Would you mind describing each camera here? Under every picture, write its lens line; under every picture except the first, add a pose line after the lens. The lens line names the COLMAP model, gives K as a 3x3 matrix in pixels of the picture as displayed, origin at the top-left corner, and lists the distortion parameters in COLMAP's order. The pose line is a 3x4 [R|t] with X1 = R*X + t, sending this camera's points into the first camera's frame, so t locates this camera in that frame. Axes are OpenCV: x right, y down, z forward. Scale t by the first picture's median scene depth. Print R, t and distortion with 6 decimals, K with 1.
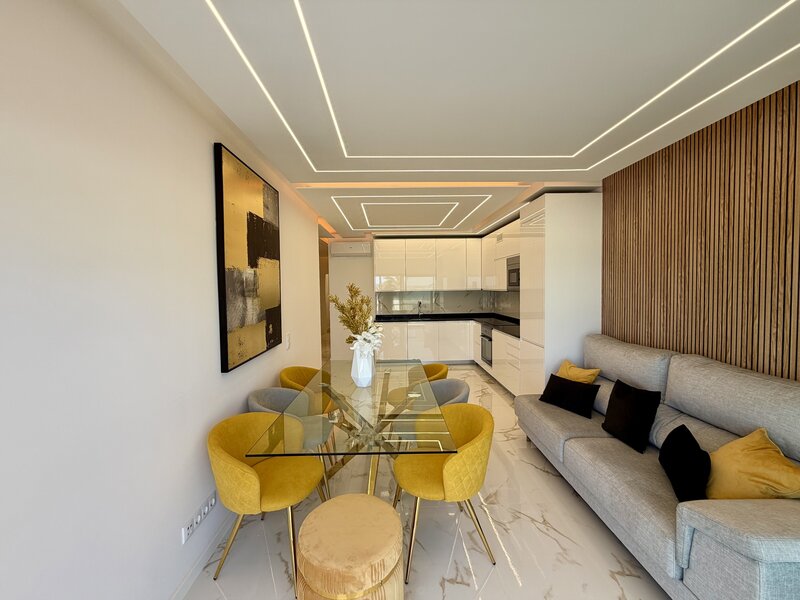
lens RADIAL K [[318.2, 0, 398.9], [0, 318.2, 296.9], [0, 0, 1]] dist [-0.002917, 0.000935]
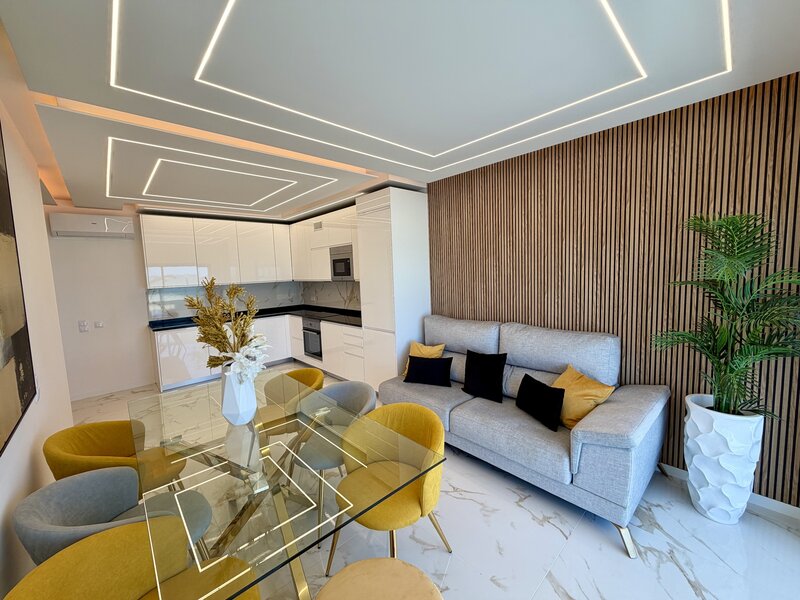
lens RADIAL K [[318.2, 0, 398.3], [0, 318.2, 297.3], [0, 0, 1]] dist [-0.002917, 0.000935]
pose [[0.755196, -0.069184, 0.651838, -0.250450], [0.047319, 0.997574, 0.051057, -0.015067], [-0.653789, -0.007714, 0.756638, 0.205645]]
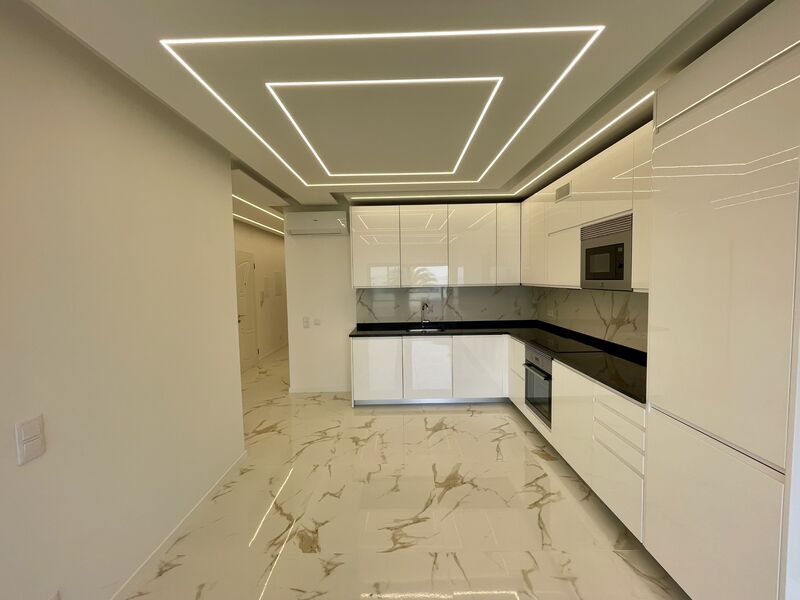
lens RADIAL K [[324.2, 0, 397.0], [0, 324.2, 296.8], [0, 0, 1]] dist [-0.006464, 0.001227]
pose [[0.999147, -0.002800, -0.041188, 0.088180], [0.003739, 0.999735, 0.022736, -0.030068], [0.041113, -0.022870, 0.998893, 0.743449]]
